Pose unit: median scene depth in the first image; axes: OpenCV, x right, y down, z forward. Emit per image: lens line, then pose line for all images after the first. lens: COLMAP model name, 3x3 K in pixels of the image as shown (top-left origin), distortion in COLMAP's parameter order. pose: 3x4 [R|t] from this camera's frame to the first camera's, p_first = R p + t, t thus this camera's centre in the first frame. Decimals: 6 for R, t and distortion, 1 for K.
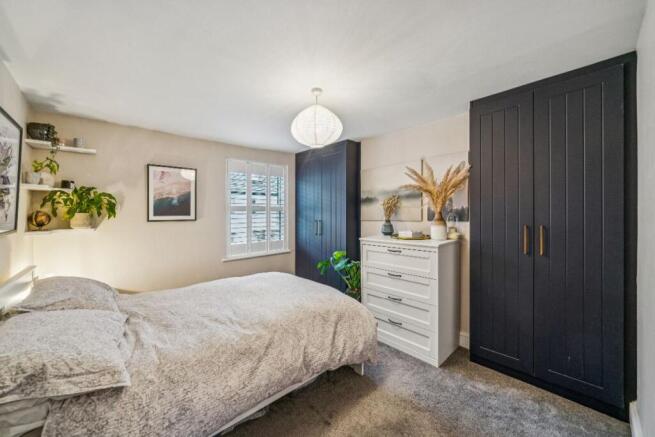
lens RADIAL K [[240.0, 0, 325.9], [0, 240.0, 213.2], [0, 0, 1]] dist [-0.000035, 0.000001]
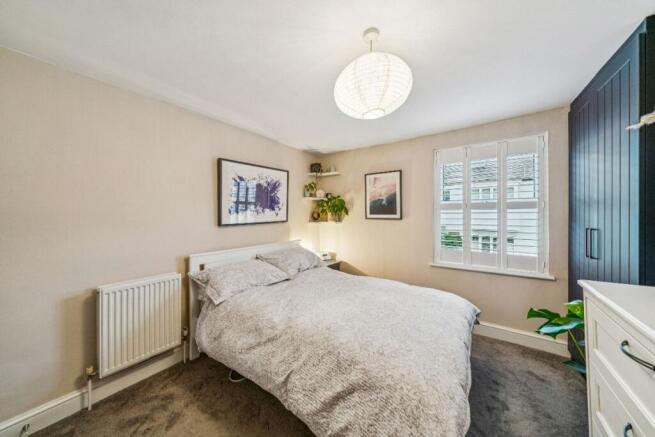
lens RADIAL K [[228.4, 0, 324.4], [0, 228.4, 210.6], [0, 0, 1]] dist [-0.000138, -0.000042]
pose [[0.208992, -0.001514, -0.977916, 0.400869], [0.001048, 0.999999, -0.001324, -0.007075], [0.977917, -0.000748, 0.208994, 0.514982]]
